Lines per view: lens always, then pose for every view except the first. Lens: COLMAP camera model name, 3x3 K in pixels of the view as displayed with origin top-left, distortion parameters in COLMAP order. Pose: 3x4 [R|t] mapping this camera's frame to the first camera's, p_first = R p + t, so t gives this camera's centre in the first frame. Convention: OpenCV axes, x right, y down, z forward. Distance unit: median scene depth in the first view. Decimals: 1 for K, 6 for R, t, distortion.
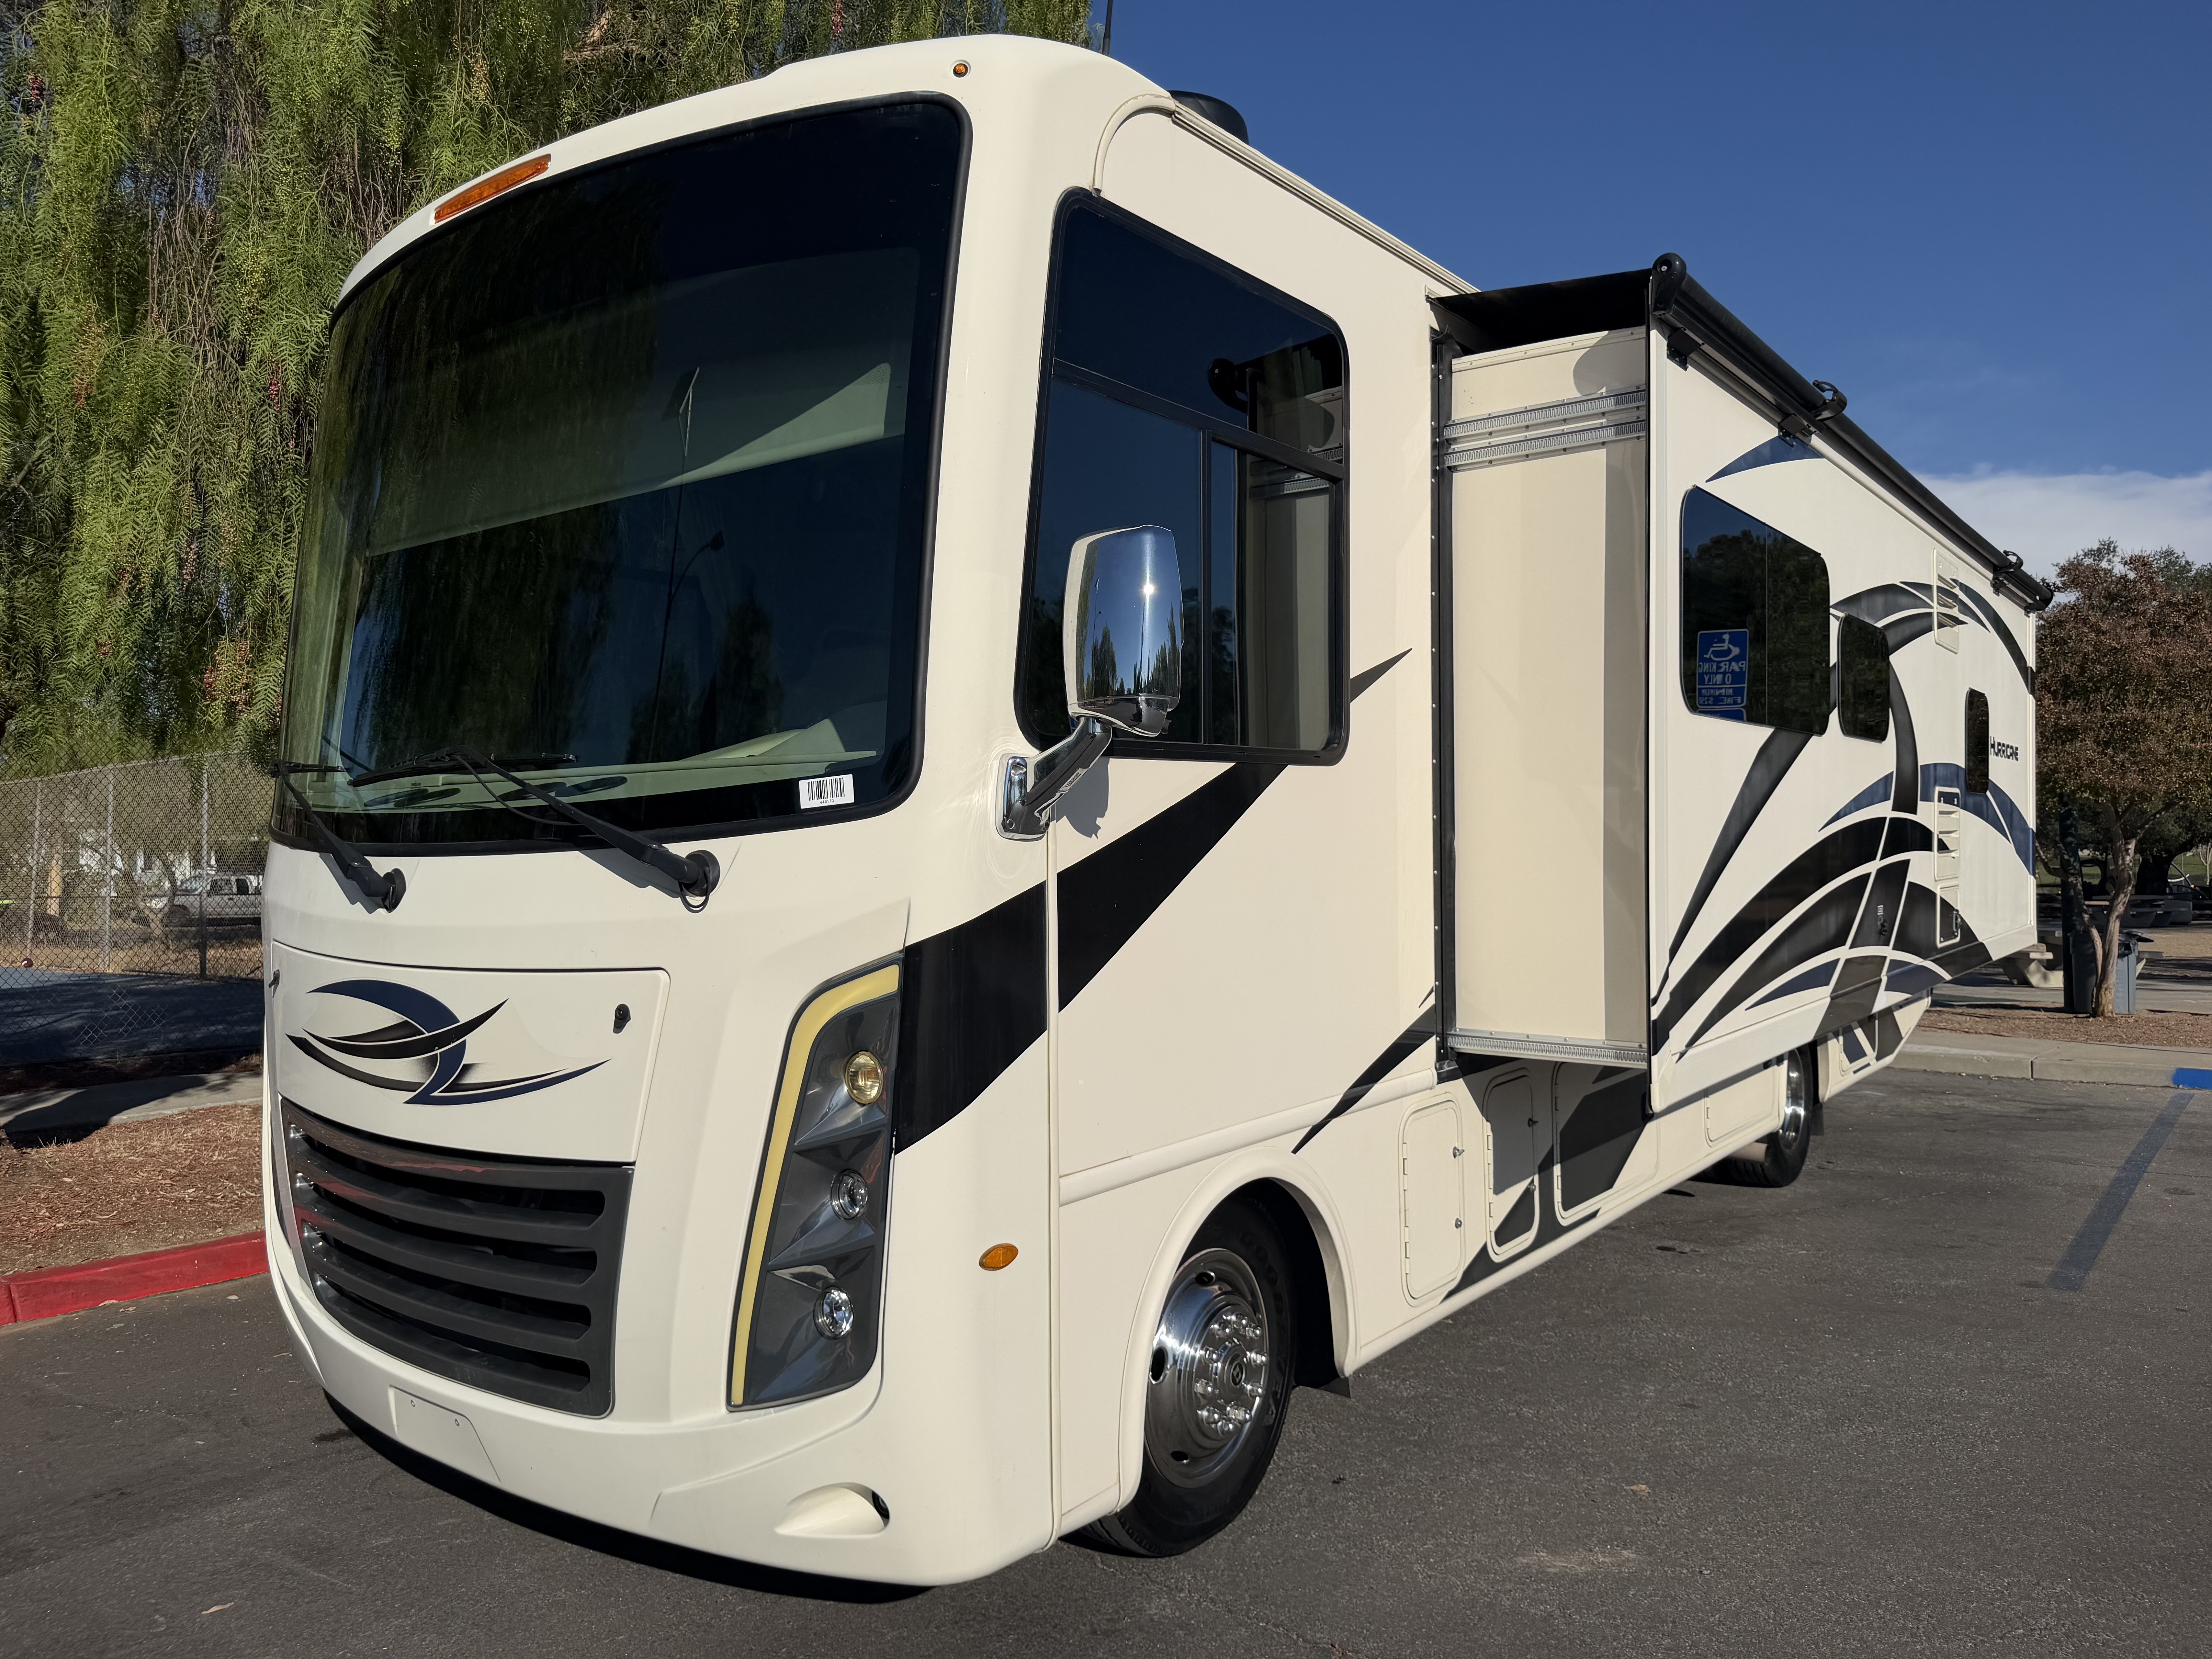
lens RADIAL K [[1578.4, 0, 1106.0], [0, 1578.4, 829.5], [0, 0, 1]] dist [0.058012, -0.092433]
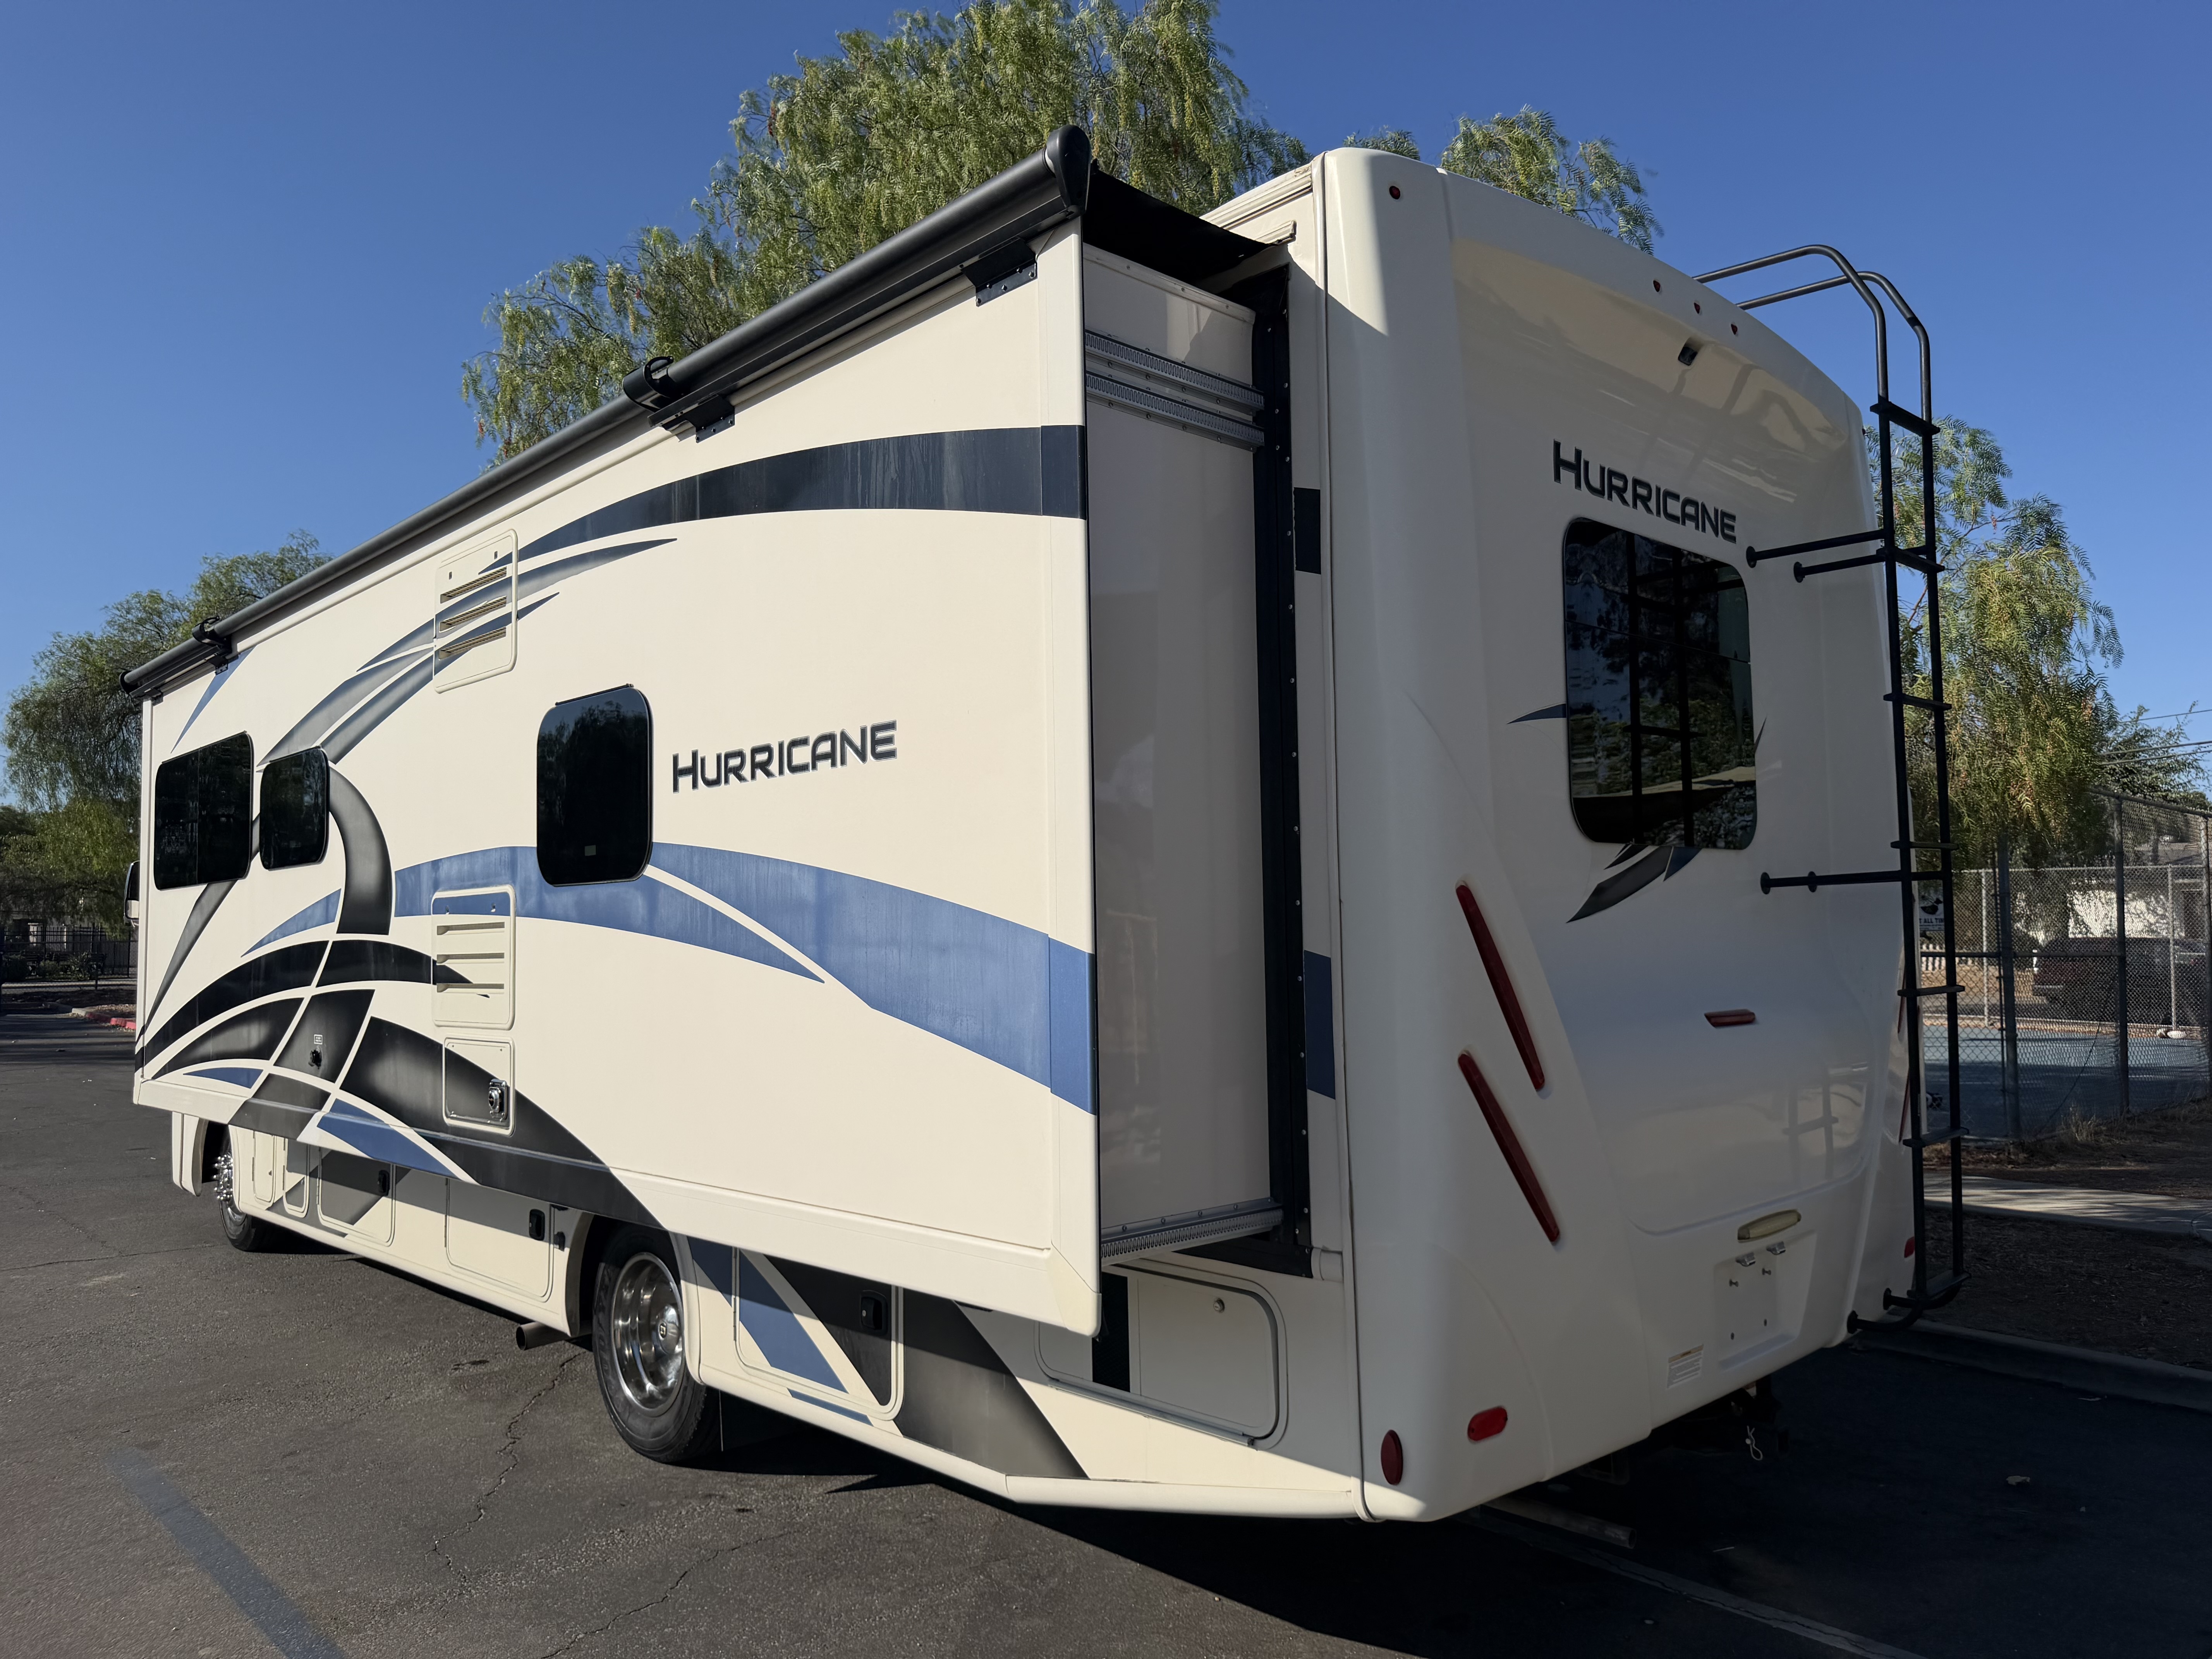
lens RADIAL K [[1578.4, 0, 1106.0], [0, 1578.4, 829.5], [0, 0, 1]] dist [0.058012, -0.092433]
pose [[-0.165864, -0.058514, -0.984411, 1.461249], [0.021686, 0.997780, -0.062962, -0.004590], [0.985910, -0.031791, -0.164227, 1.756614]]
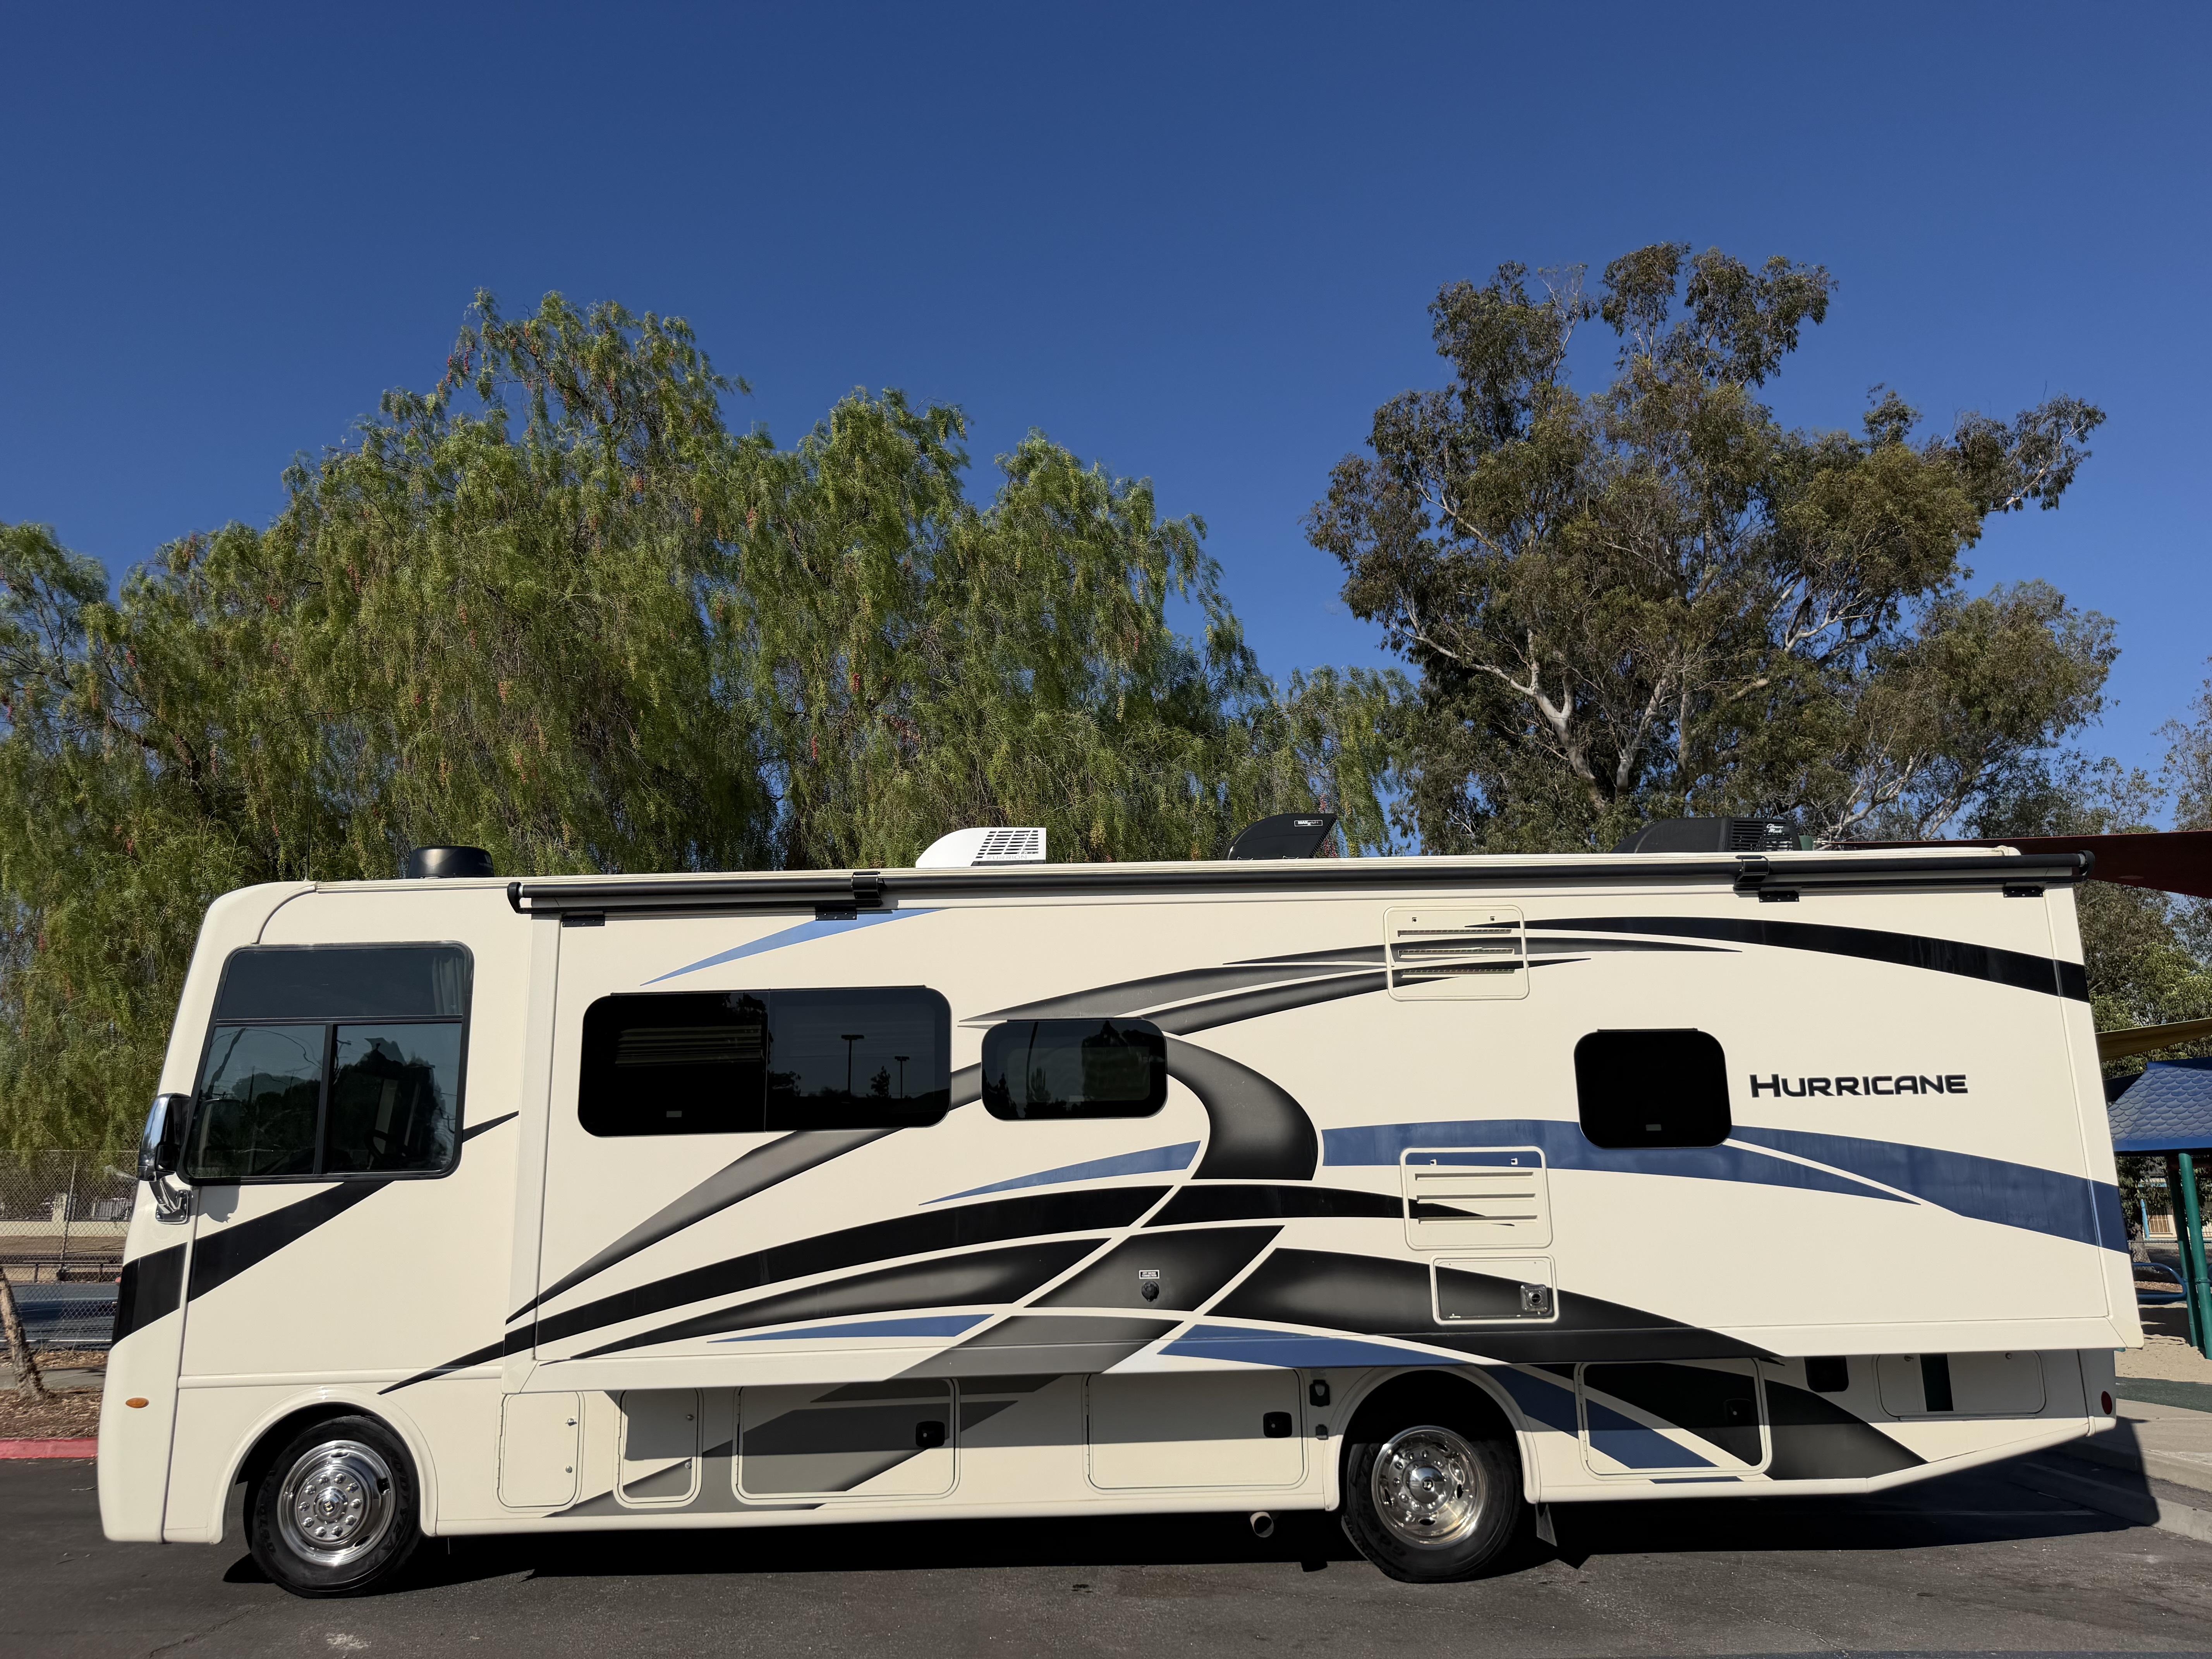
lens RADIAL K [[1578.4, 0, 1106.0], [0, 1578.4, 829.5], [0, 0, 1]] dist [0.058012, -0.092433]
pose [[0.612927, -0.181747, -0.768953, 1.479554], [0.020729, 0.976550, -0.214291, -0.017824], [0.789867, 0.115405, 0.602322, 0.310403]]
